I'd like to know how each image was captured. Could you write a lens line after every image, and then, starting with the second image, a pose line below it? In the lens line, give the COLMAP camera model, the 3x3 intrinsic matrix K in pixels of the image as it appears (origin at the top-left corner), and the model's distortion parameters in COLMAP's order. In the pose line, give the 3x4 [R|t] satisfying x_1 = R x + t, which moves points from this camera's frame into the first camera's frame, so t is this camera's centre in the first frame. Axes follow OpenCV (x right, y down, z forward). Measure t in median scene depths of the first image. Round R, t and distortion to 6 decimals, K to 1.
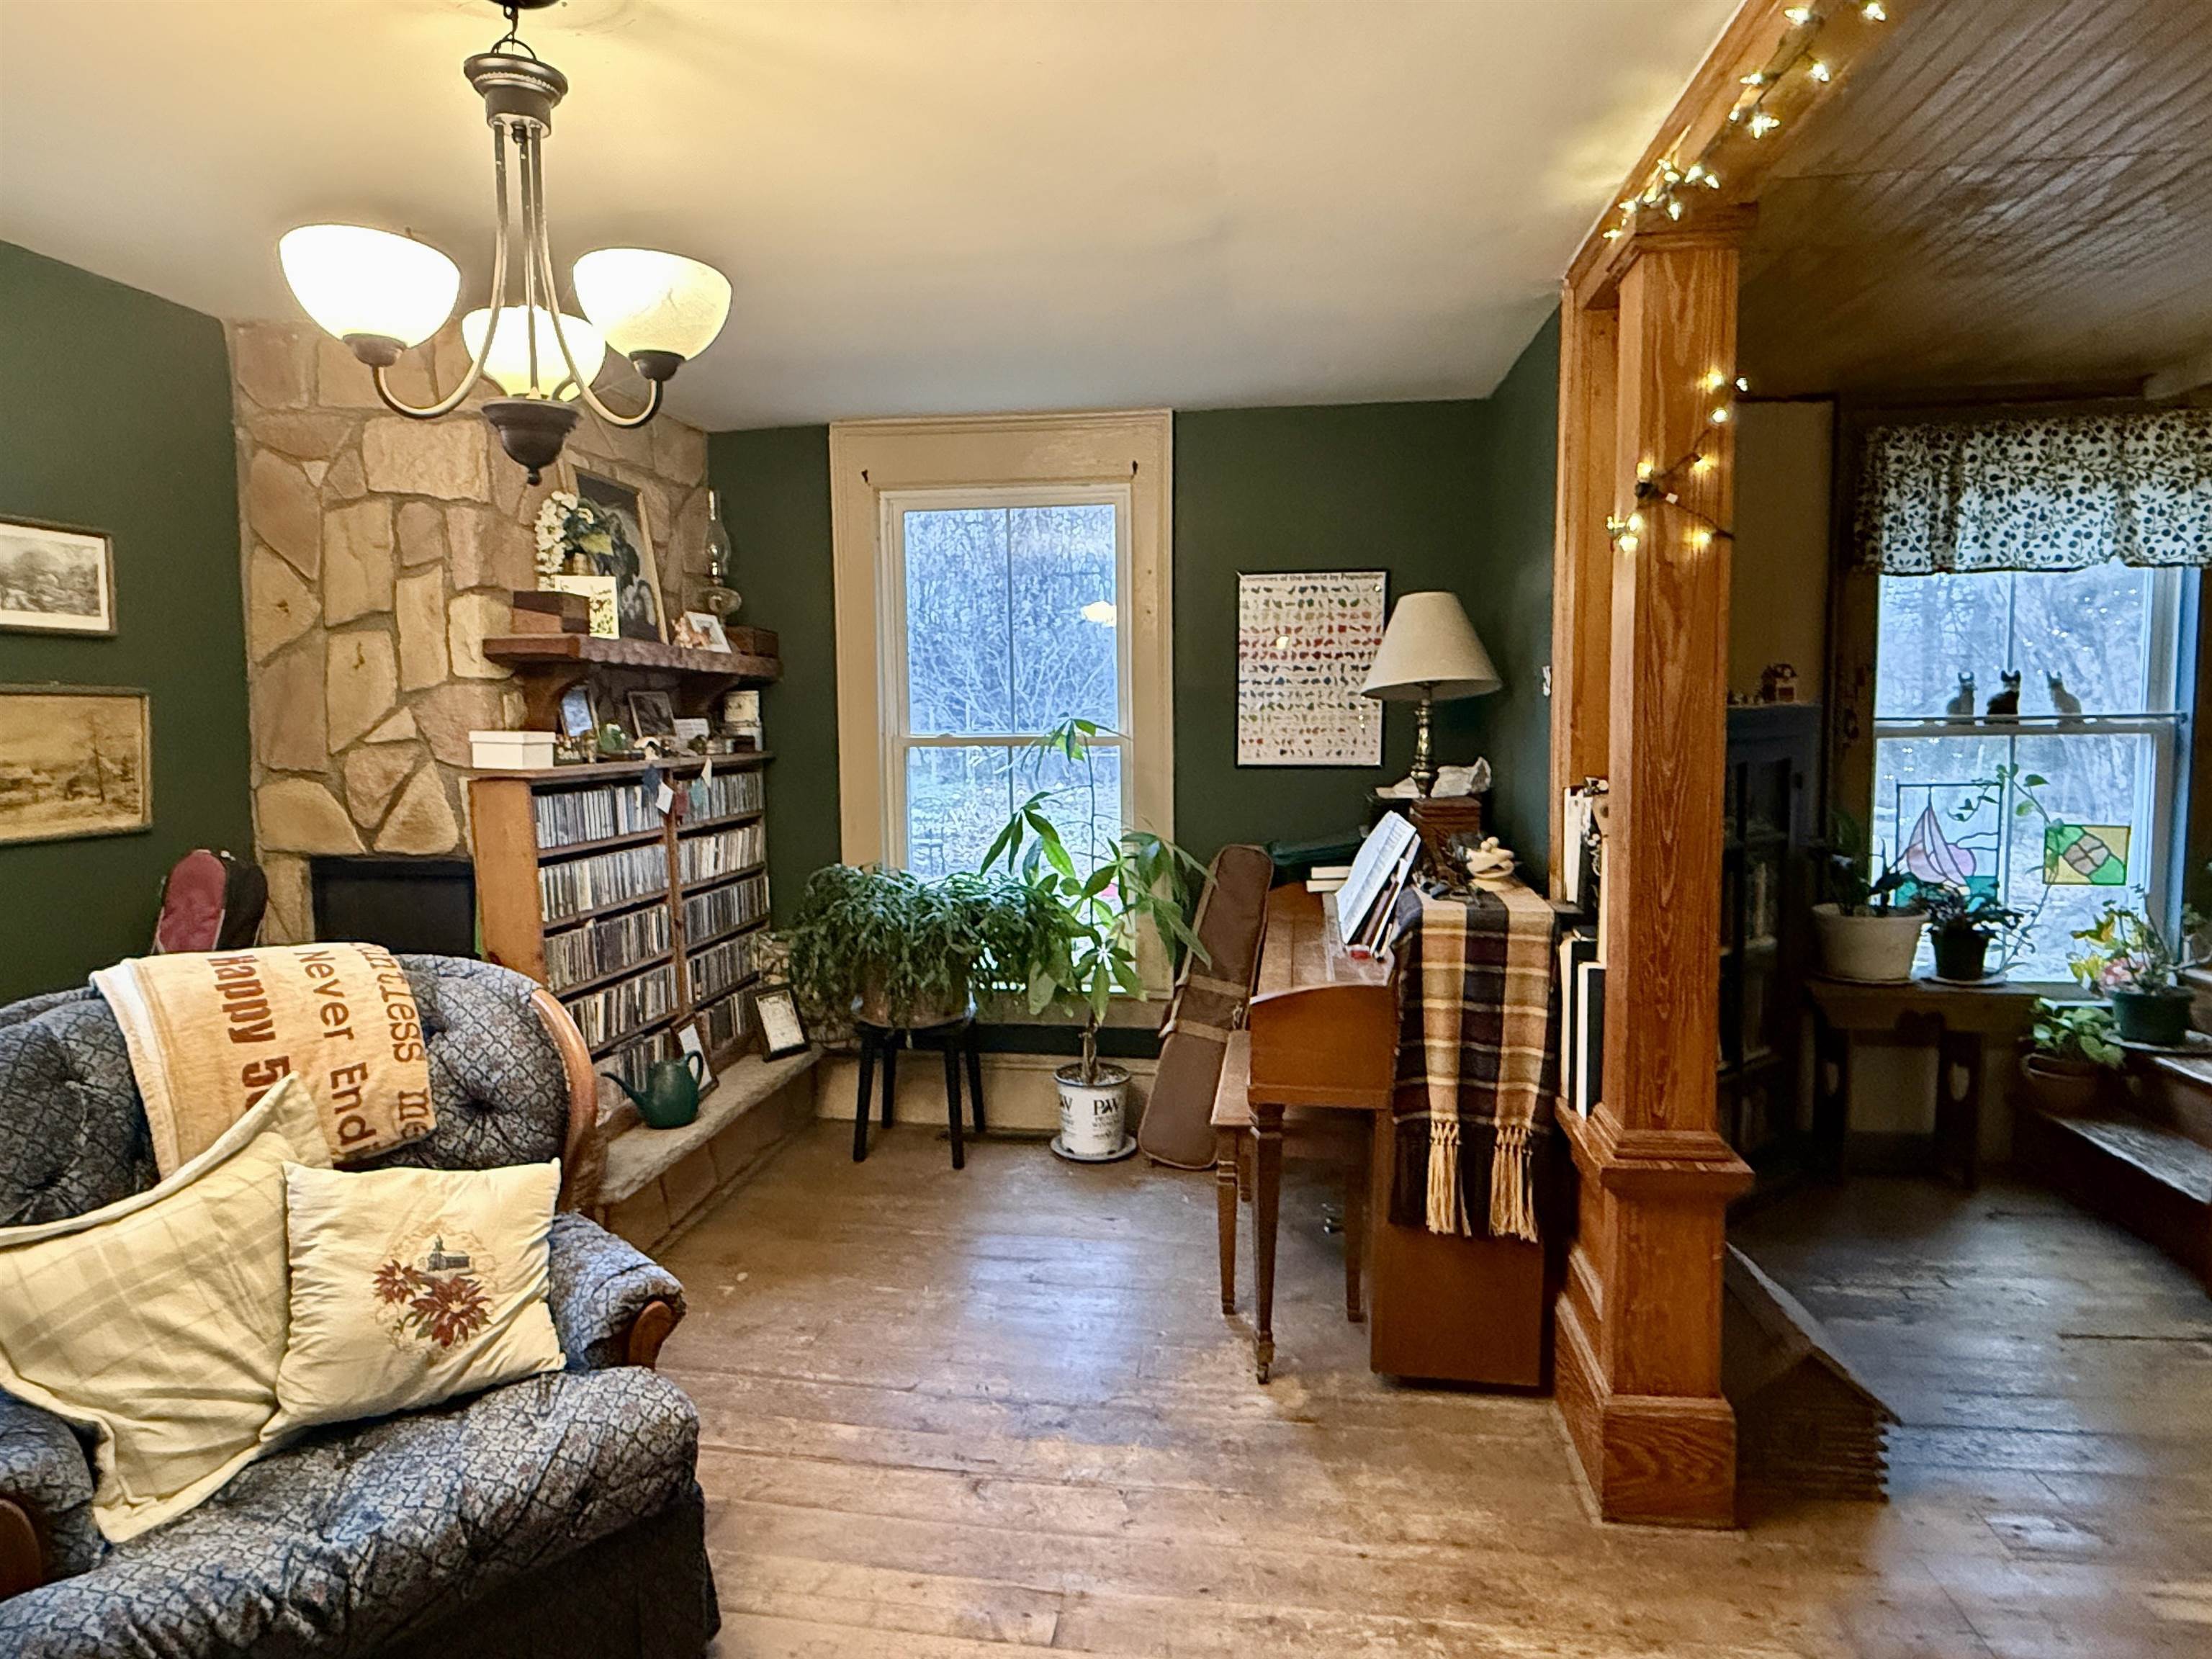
lens RADIAL K [[1305.5, 0, 1100.0], [0, 1305.5, 831.9], [0, 0, 1]] dist [0.002604, -0.001798]
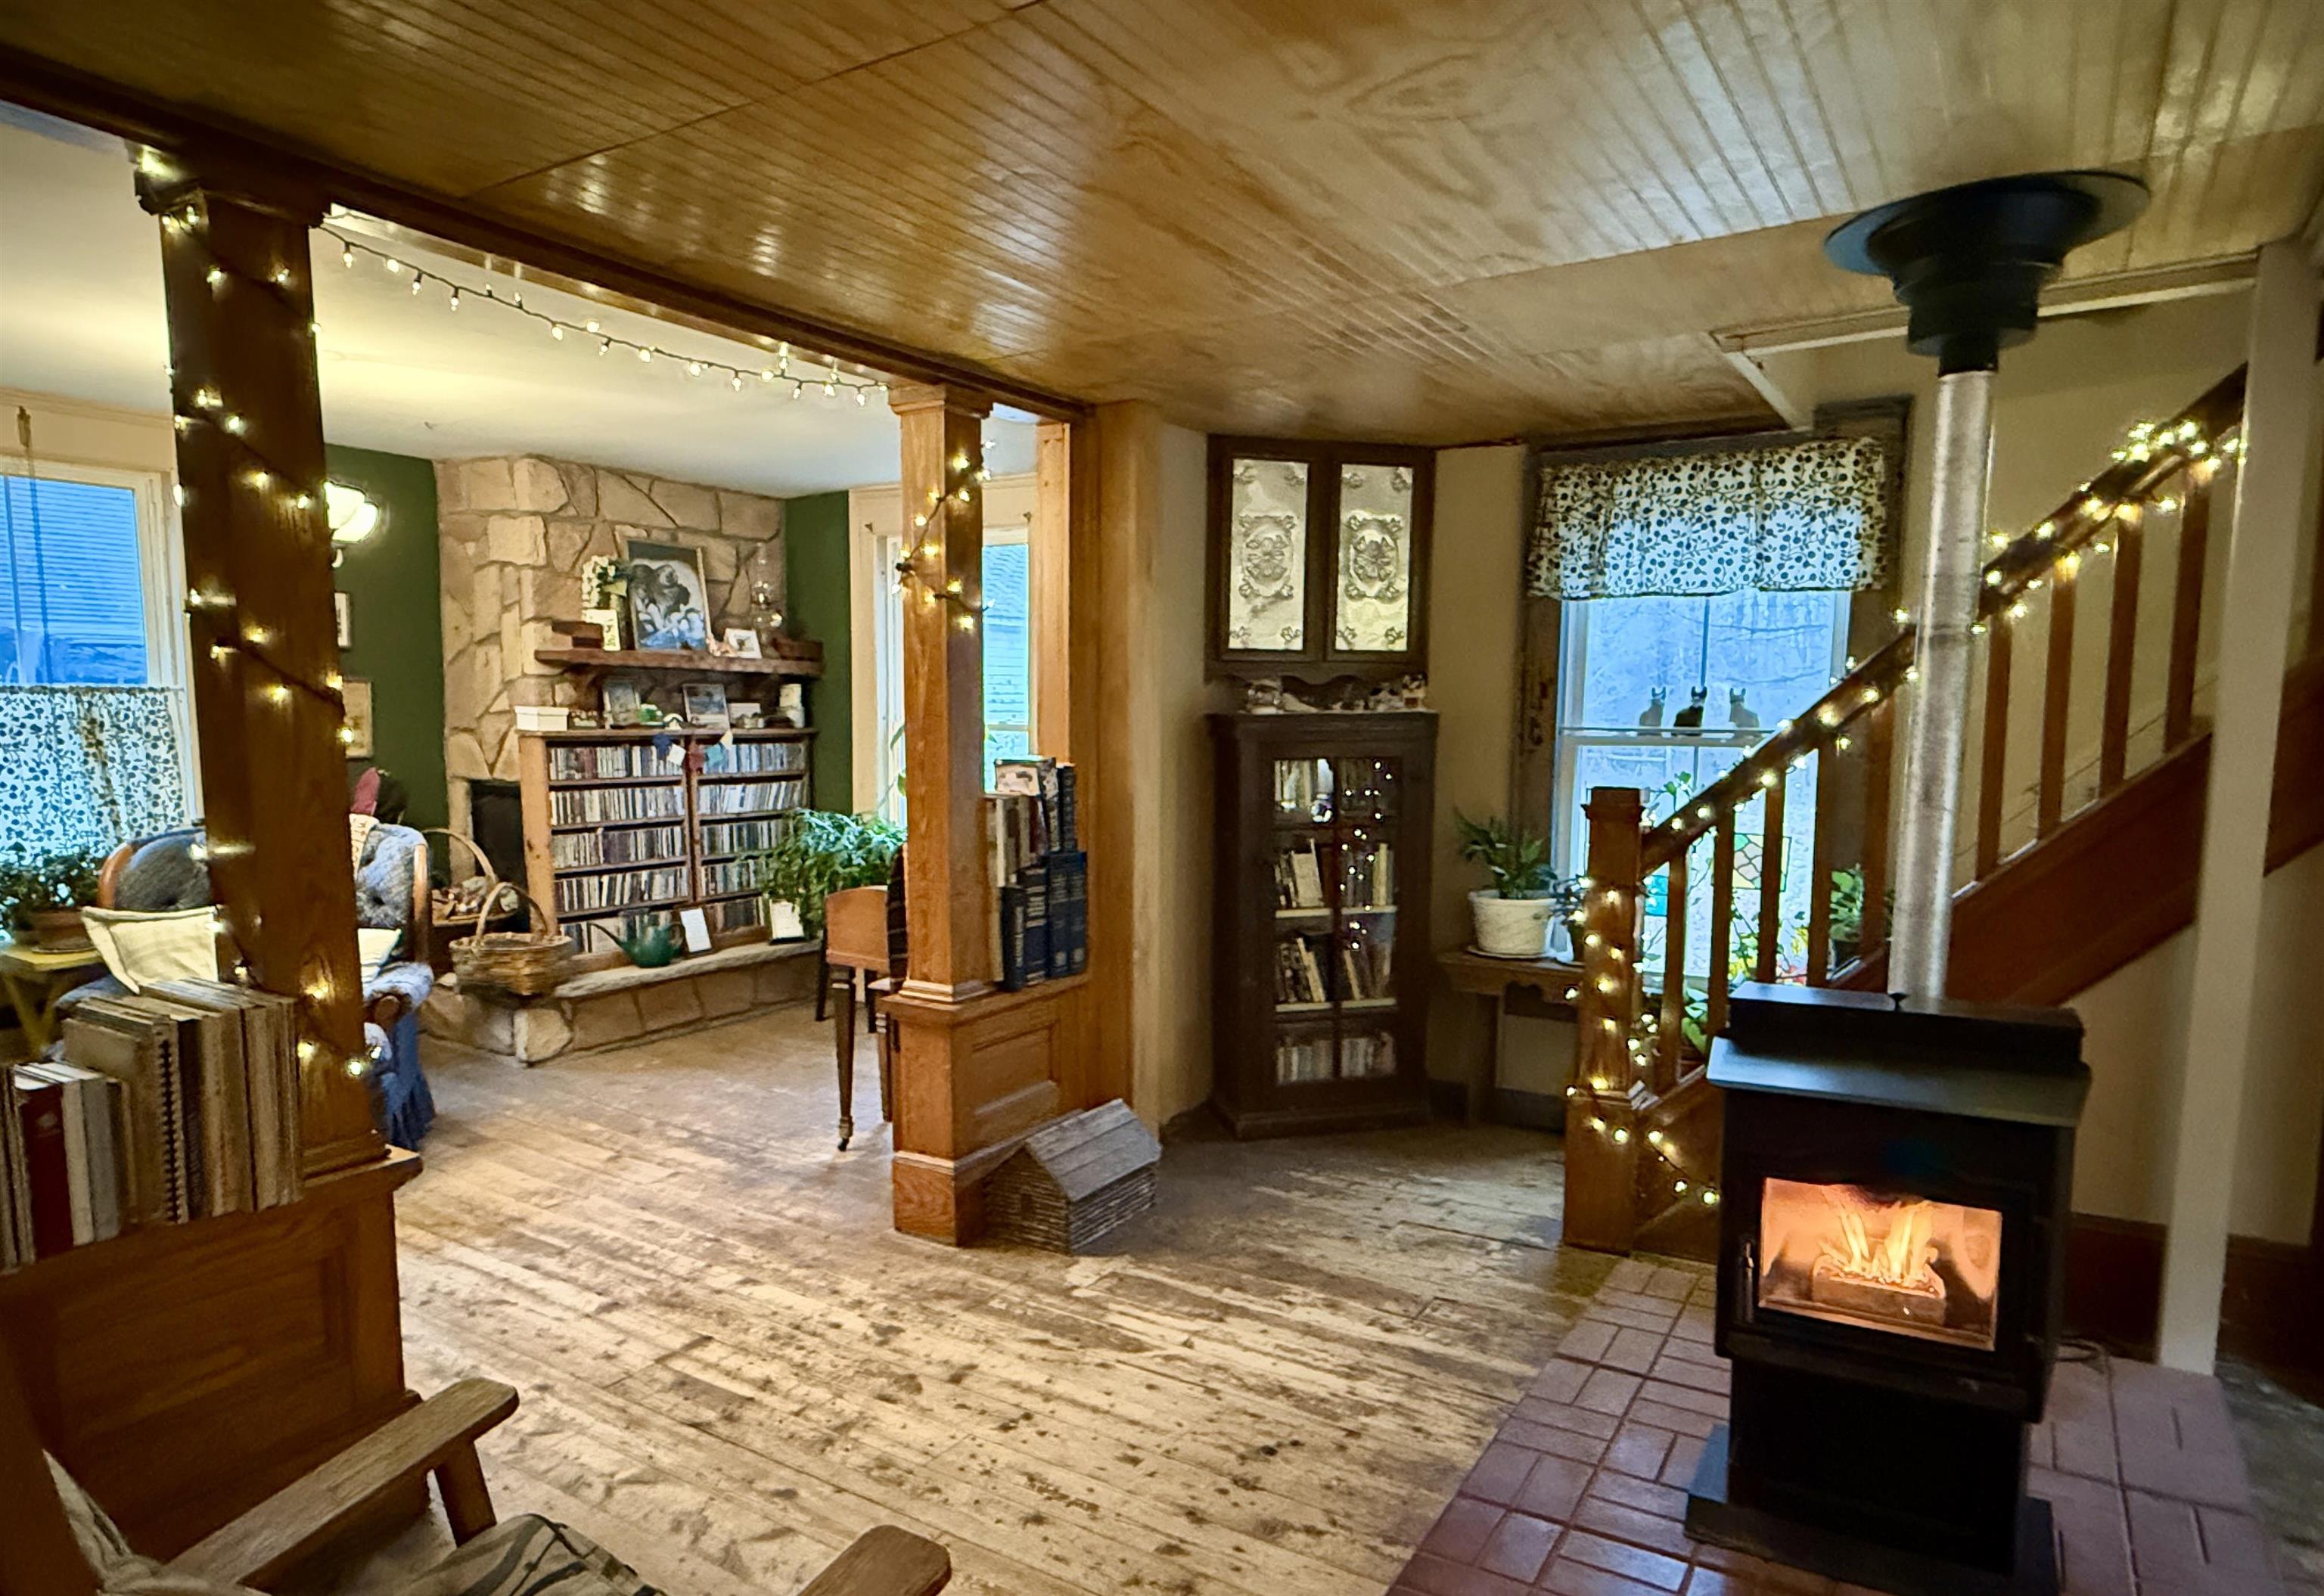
lens RADIAL K [[1383.9, 0, 1183.0], [0, 1383.9, 875.8], [0, 0, 1]] dist [-0.006524, 0.004096]
pose [[0.917131, 0.072272, -0.391979, 0.923367], [-0.060304, 0.997263, 0.042775, 0.010414], [0.393998, -0.015592, 0.918979, -0.260759]]
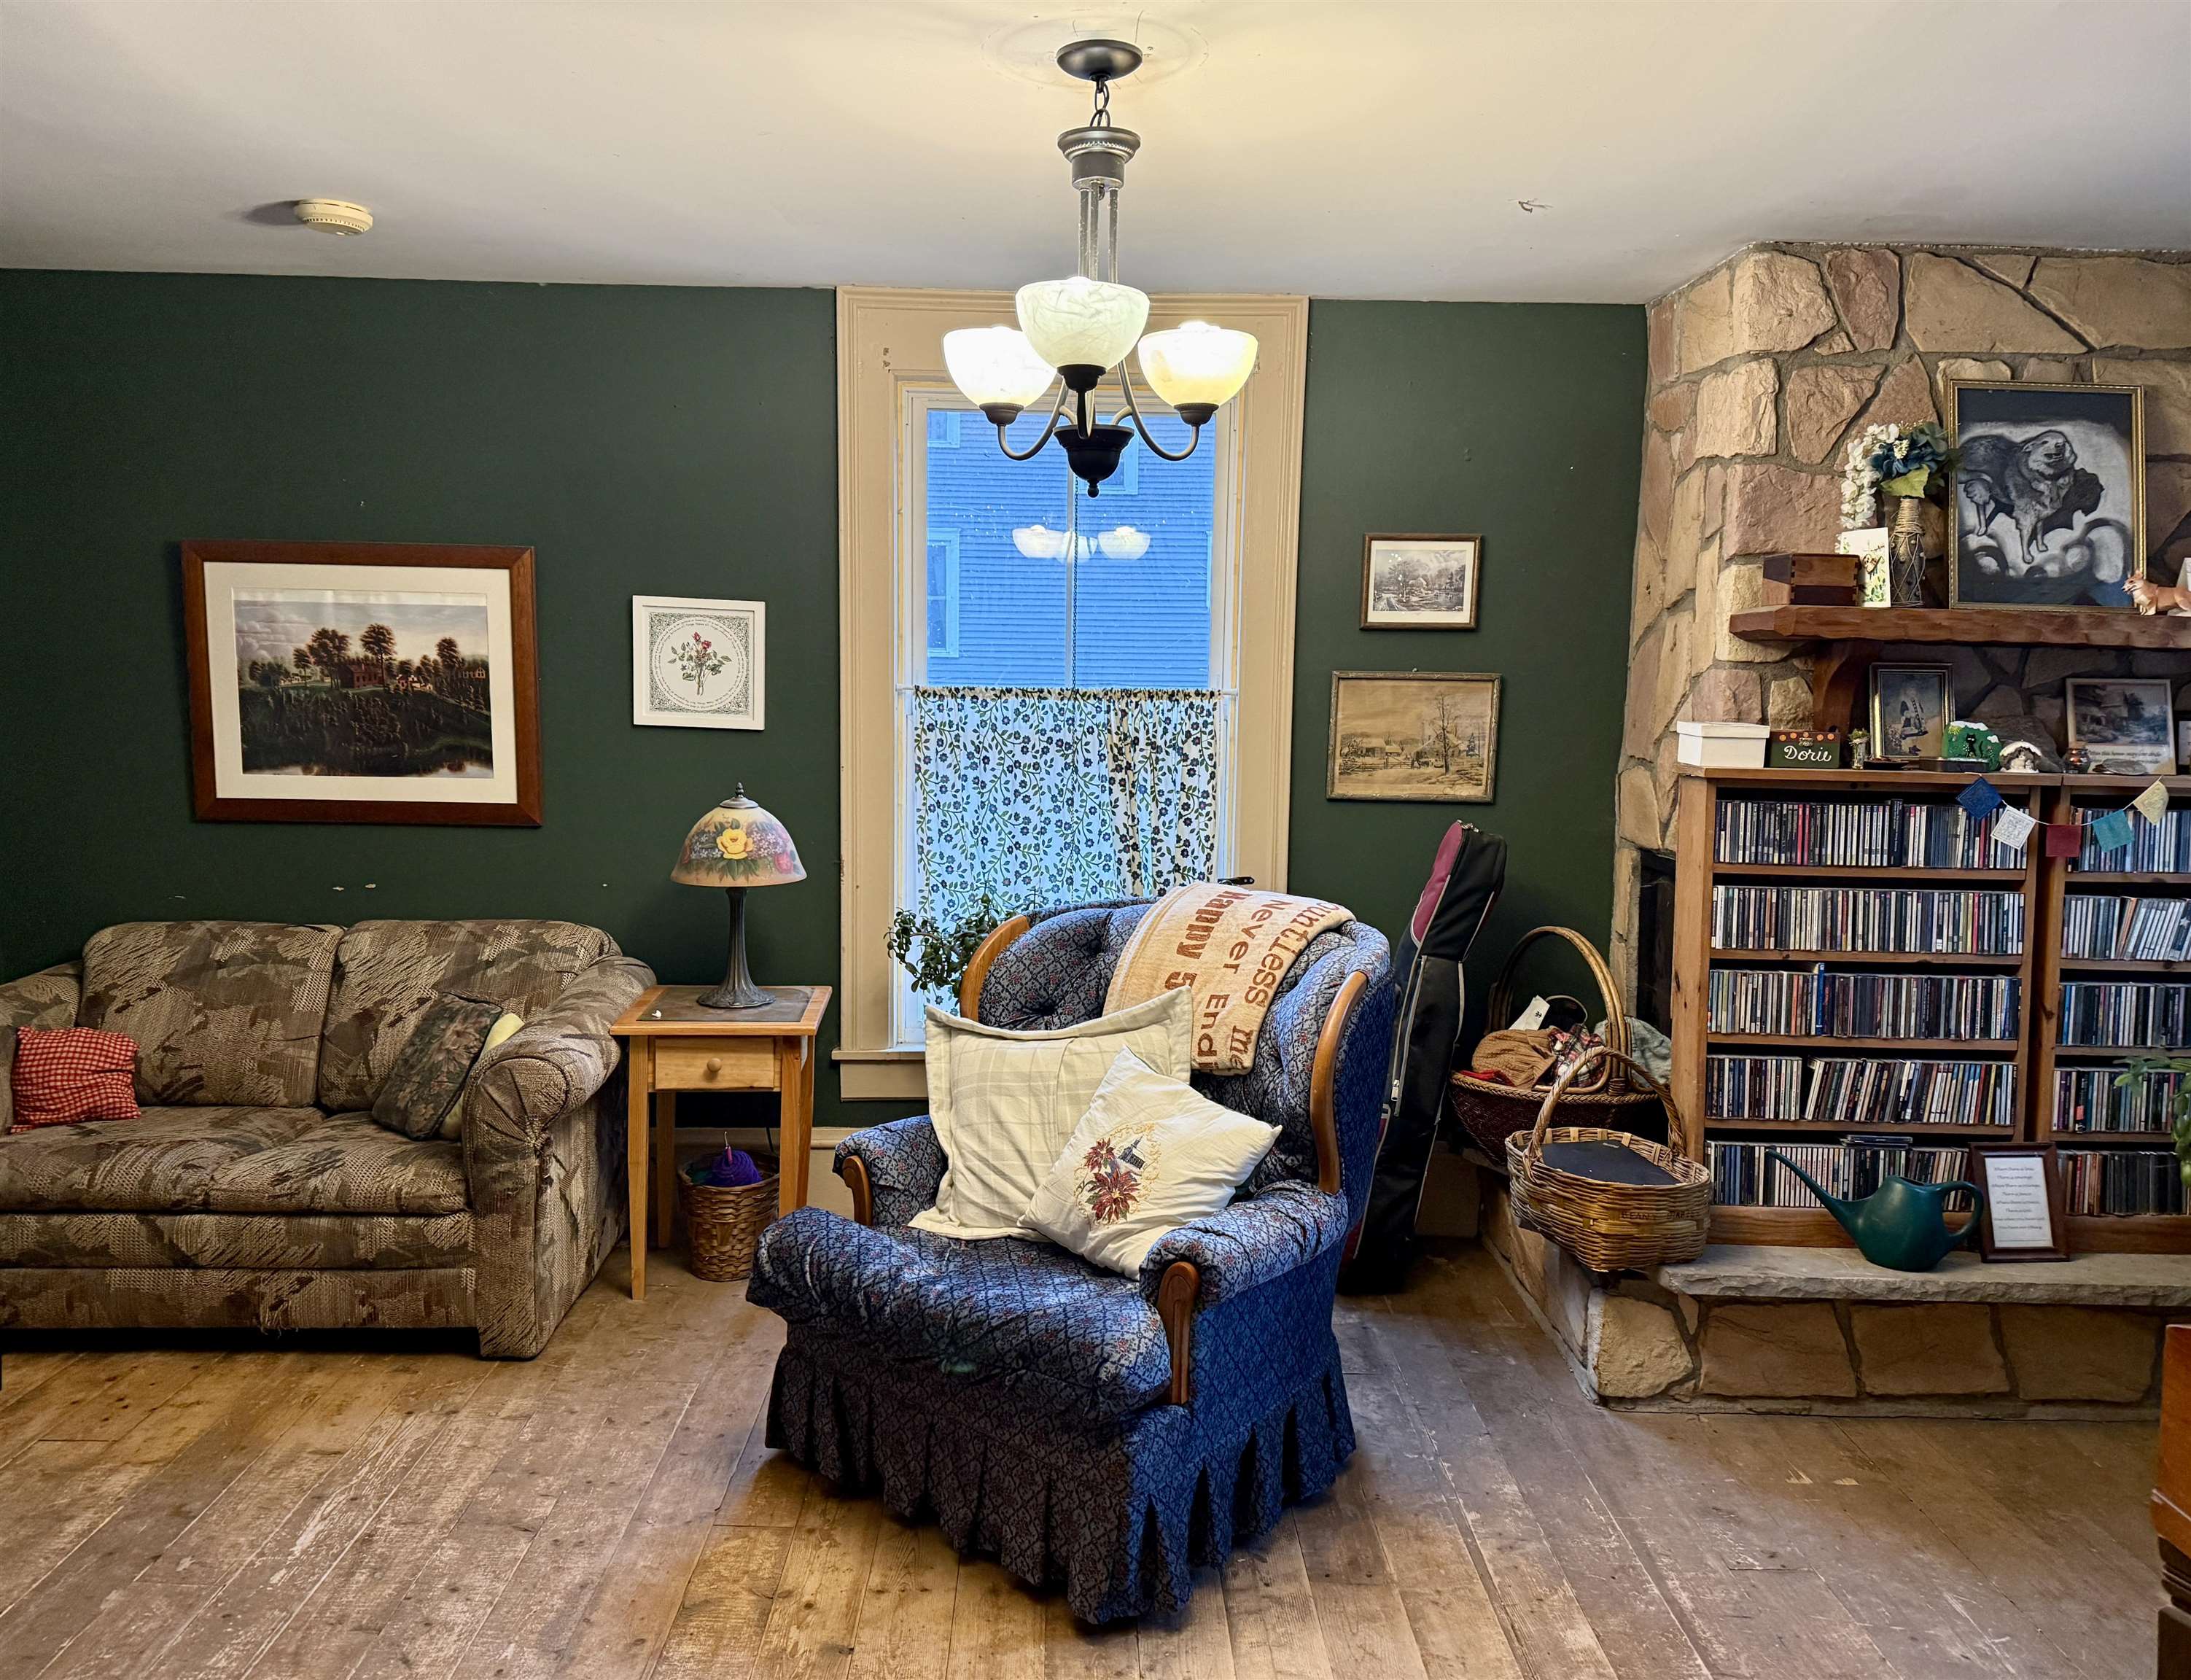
lens RADIAL K [[1620.5, 0, 1080.1], [0, 1620.5, 844.2], [0, 0, 1]] dist [0.045420, -0.046581]
pose [[0.139808, 0.100683, -0.985047, 0.520862], [-0.111808, 0.990060, 0.085326, -0.040010], [0.983846, 0.098207, 0.149675, 0.408166]]
